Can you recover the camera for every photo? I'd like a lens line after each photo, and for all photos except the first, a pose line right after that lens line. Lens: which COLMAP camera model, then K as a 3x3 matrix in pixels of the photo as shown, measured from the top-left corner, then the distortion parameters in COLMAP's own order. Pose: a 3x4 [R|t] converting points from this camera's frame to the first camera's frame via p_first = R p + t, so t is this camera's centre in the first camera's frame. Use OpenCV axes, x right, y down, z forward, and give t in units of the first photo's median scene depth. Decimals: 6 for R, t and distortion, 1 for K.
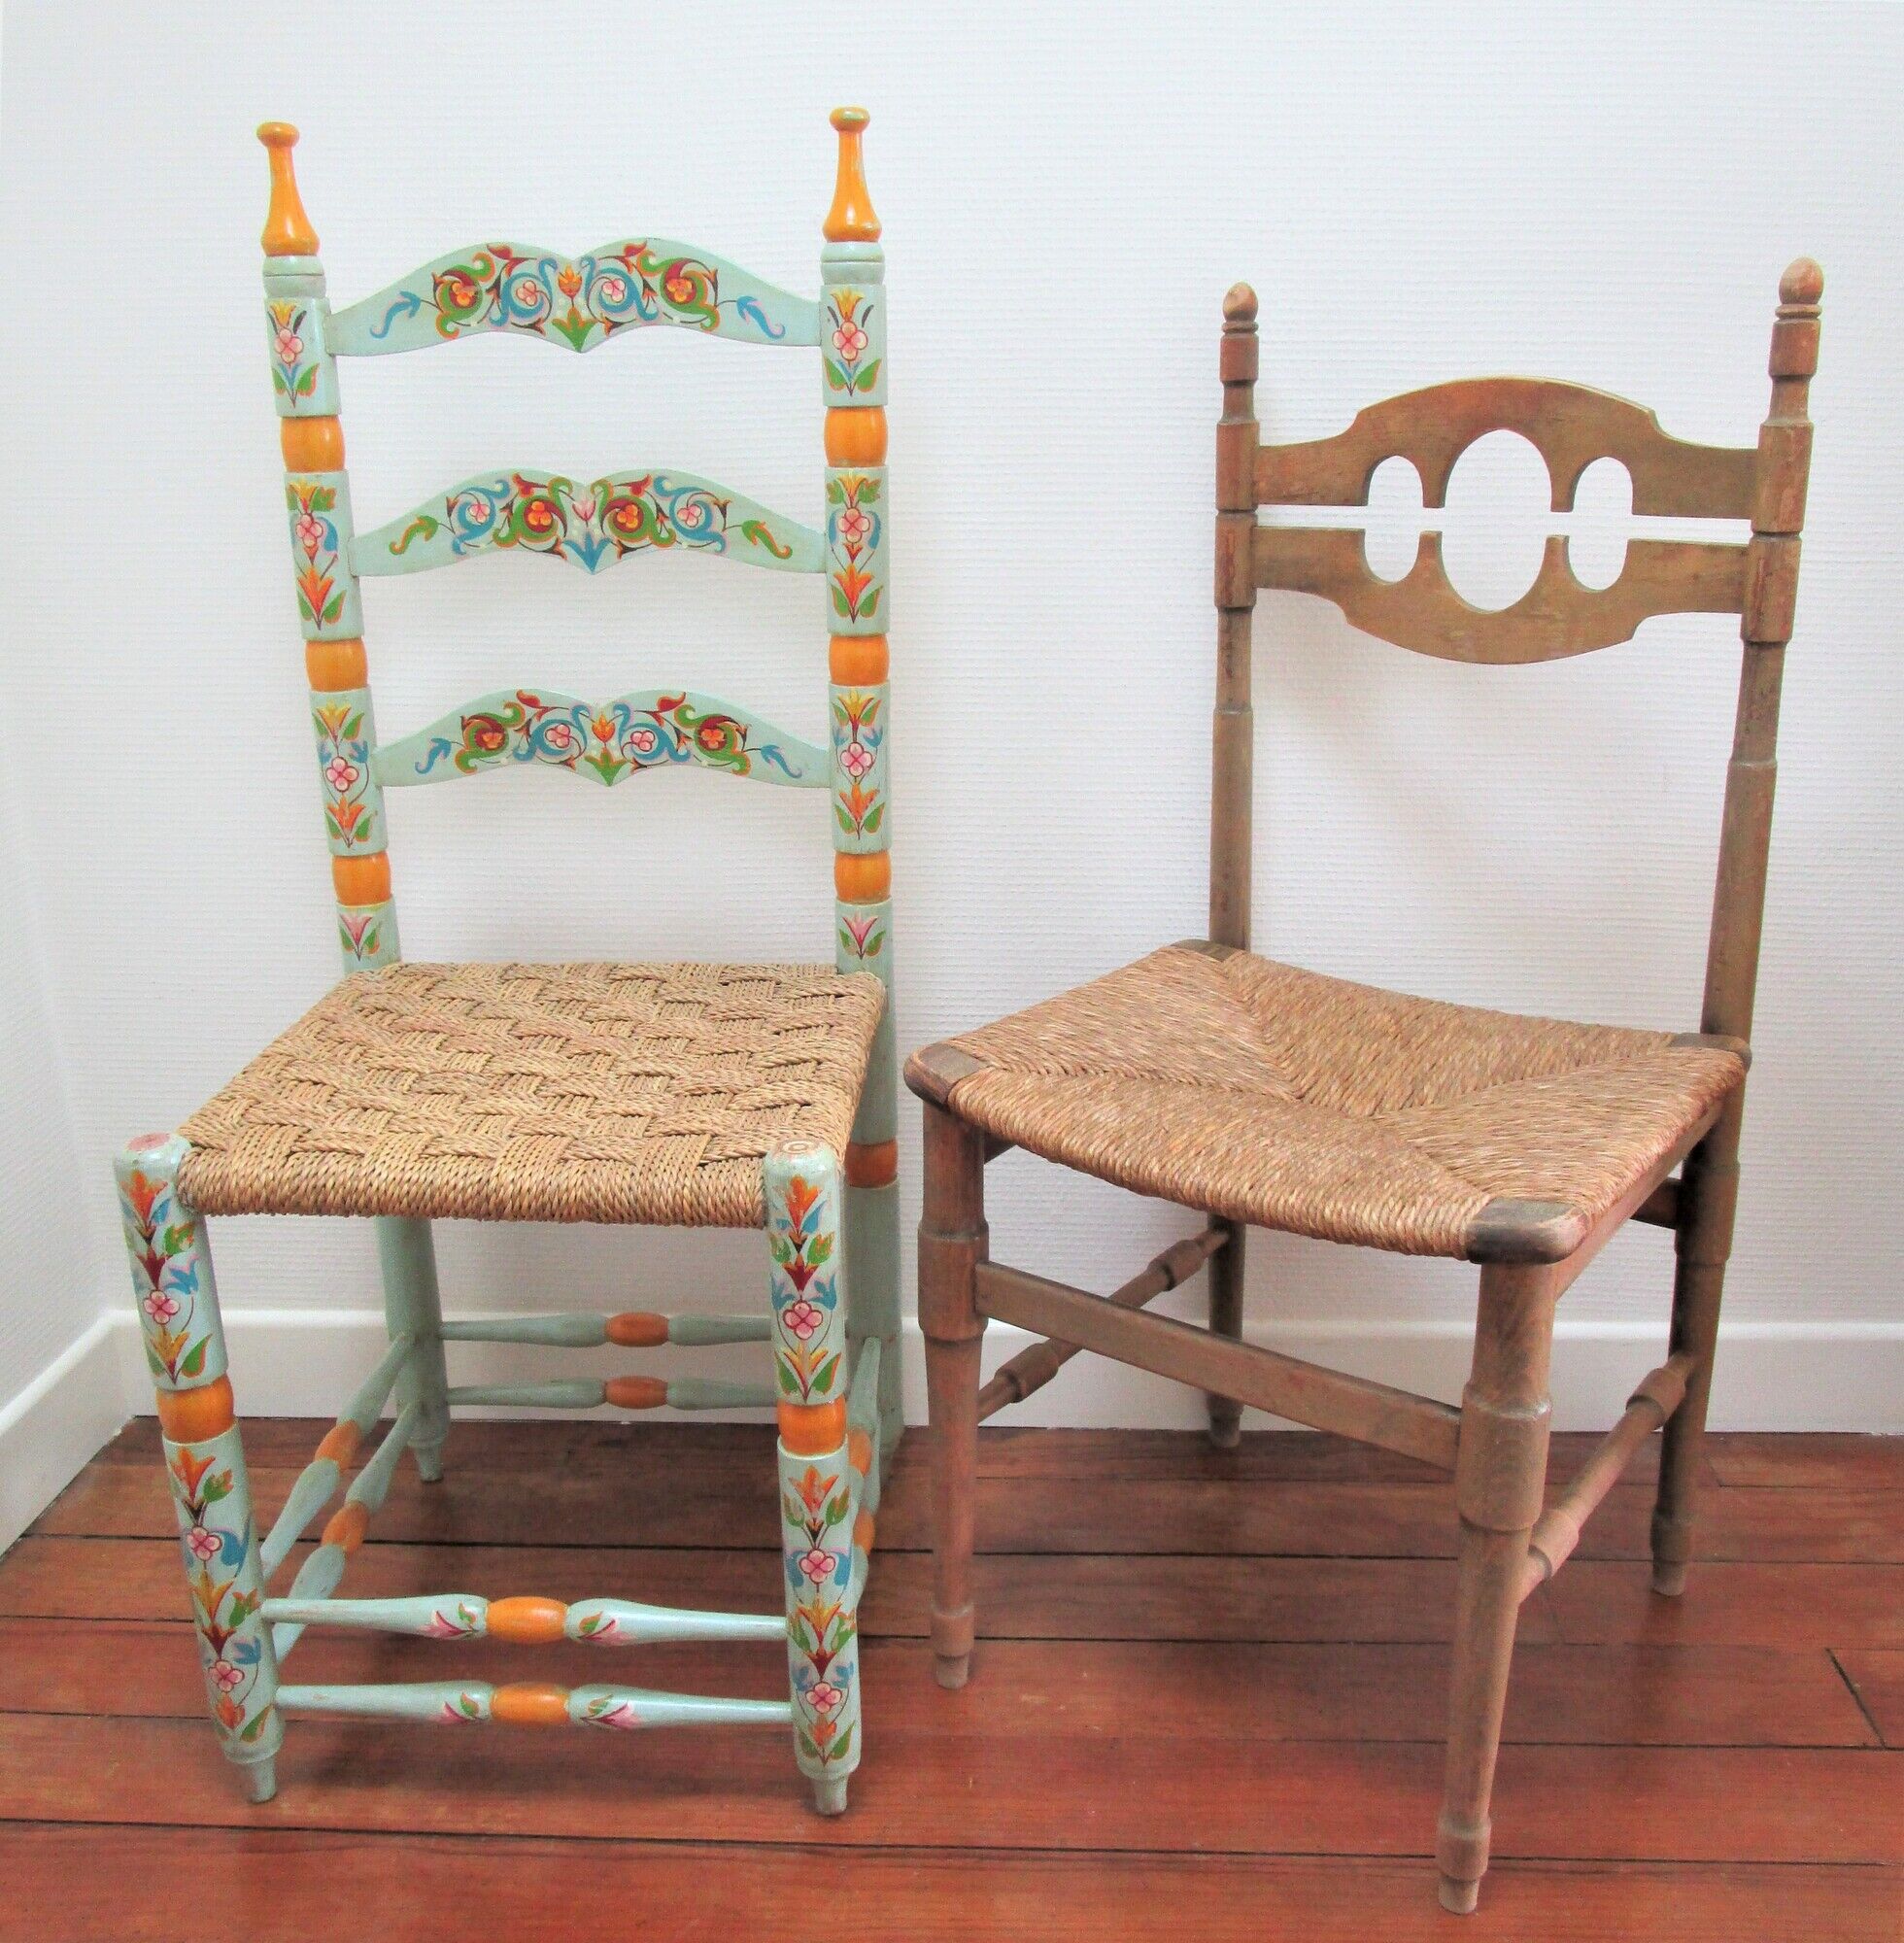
lens RADIAL K [[1871.9, 0, 966.5], [0, 1871.9, 979.6], [0, 0, 1]] dist [-0.021852, 0.000000]
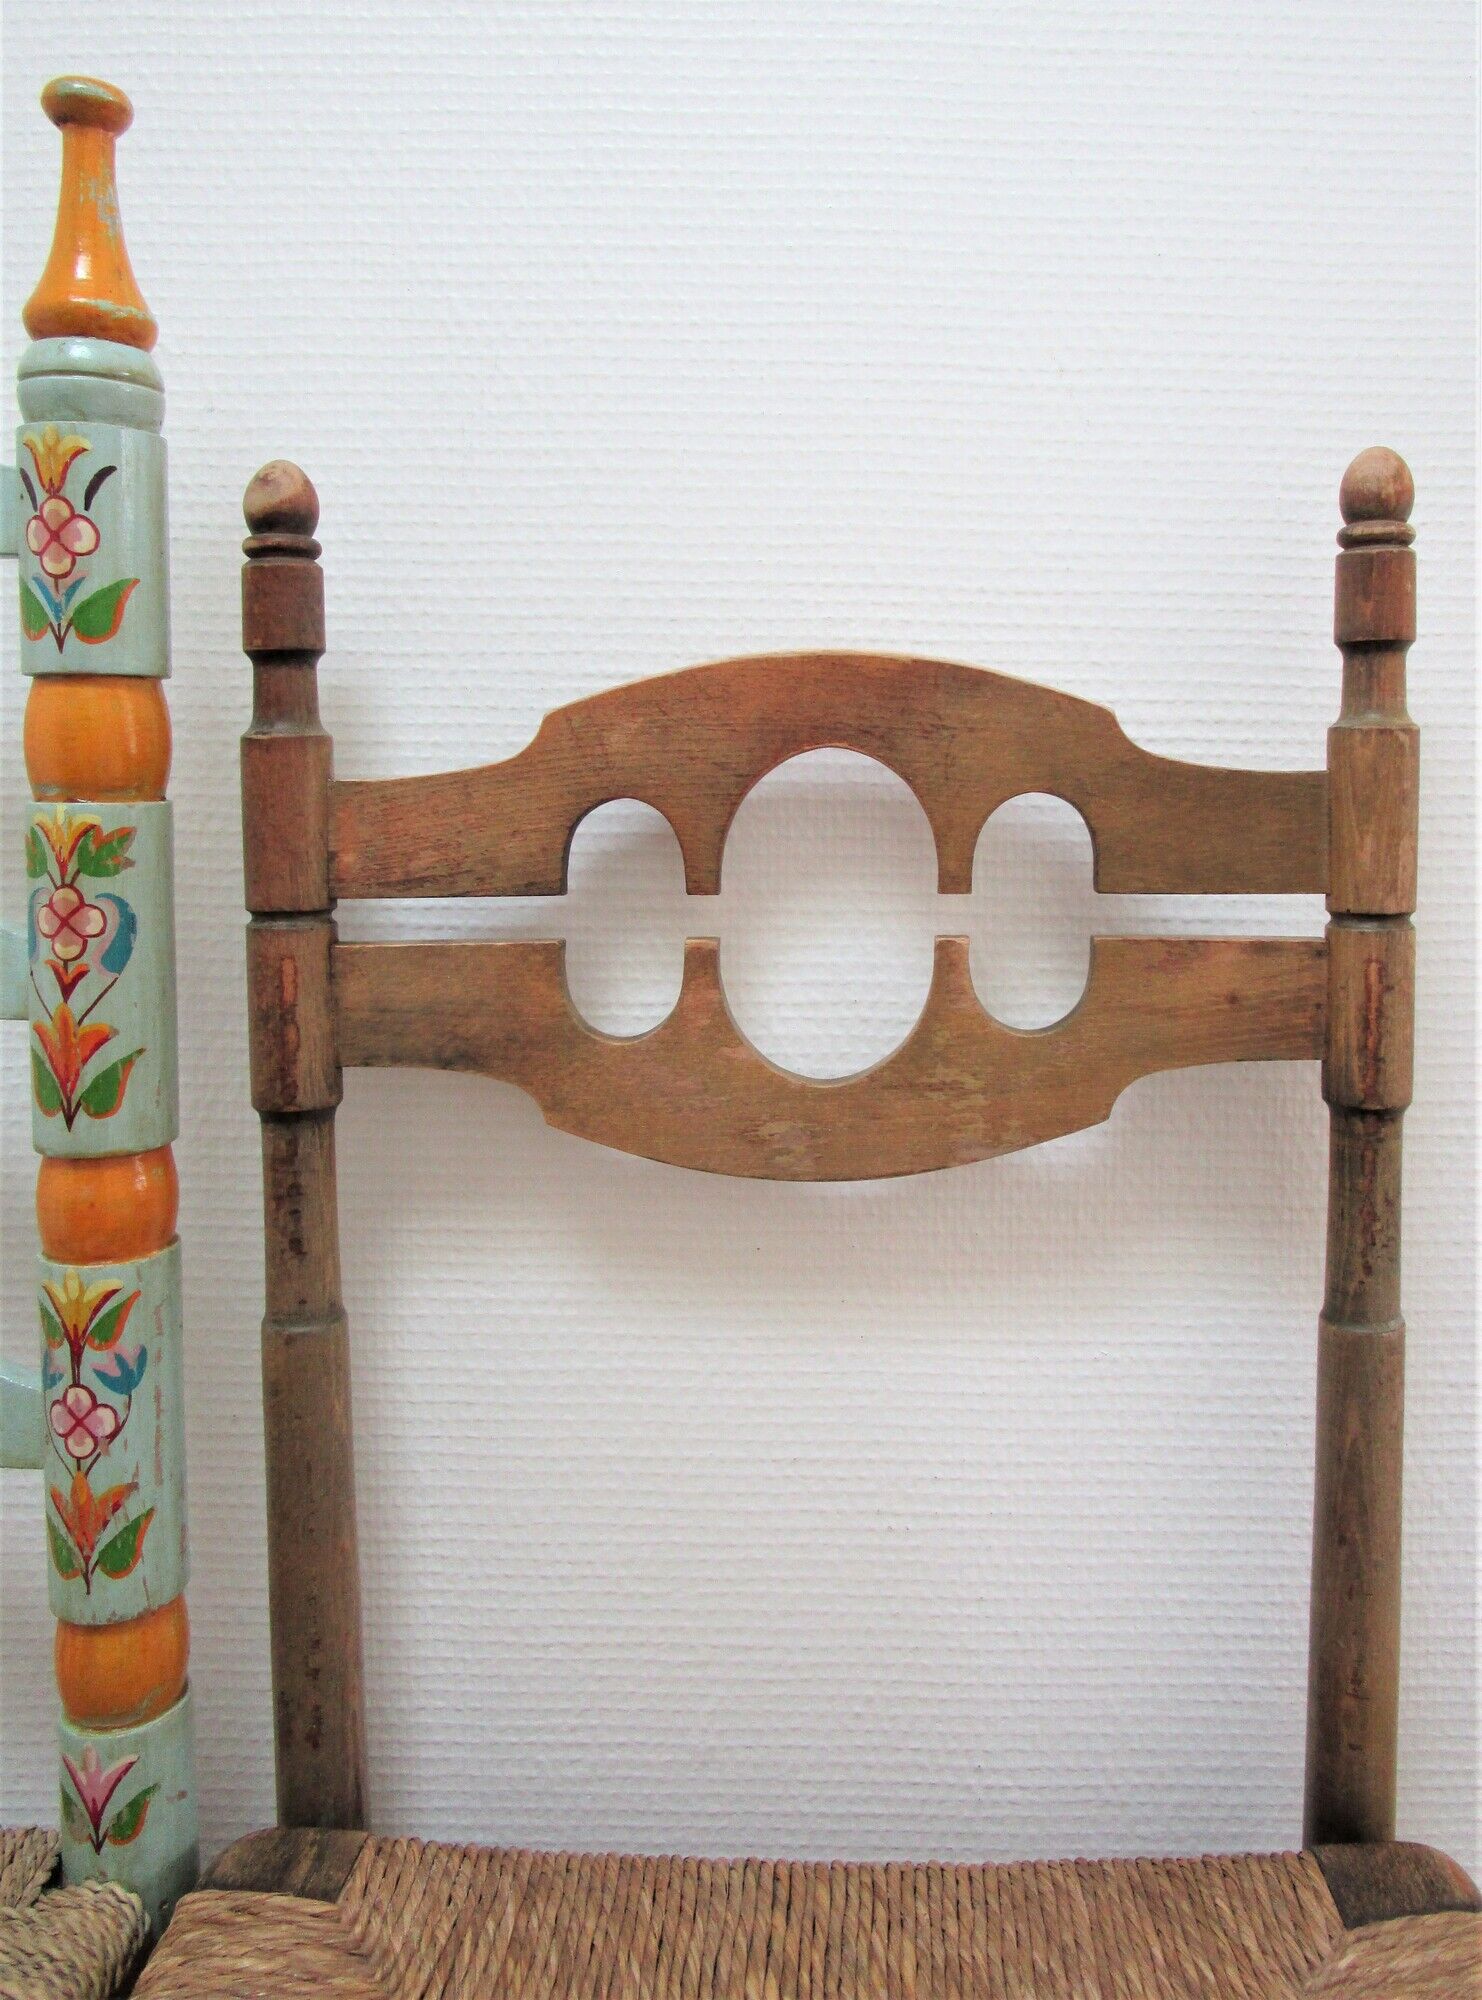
lens RADIAL K [[1681.6, 0, 842.6], [0, 1681.6, 884.8], [0, 0, 1]] dist [-0.034344, 0.026132]
pose [[0.999587, 0.012256, 0.025994, 0.120872], [-0.005560, 0.969889, -0.243484, -0.154197], [-0.028196, 0.243239, 0.969557, 0.597727]]
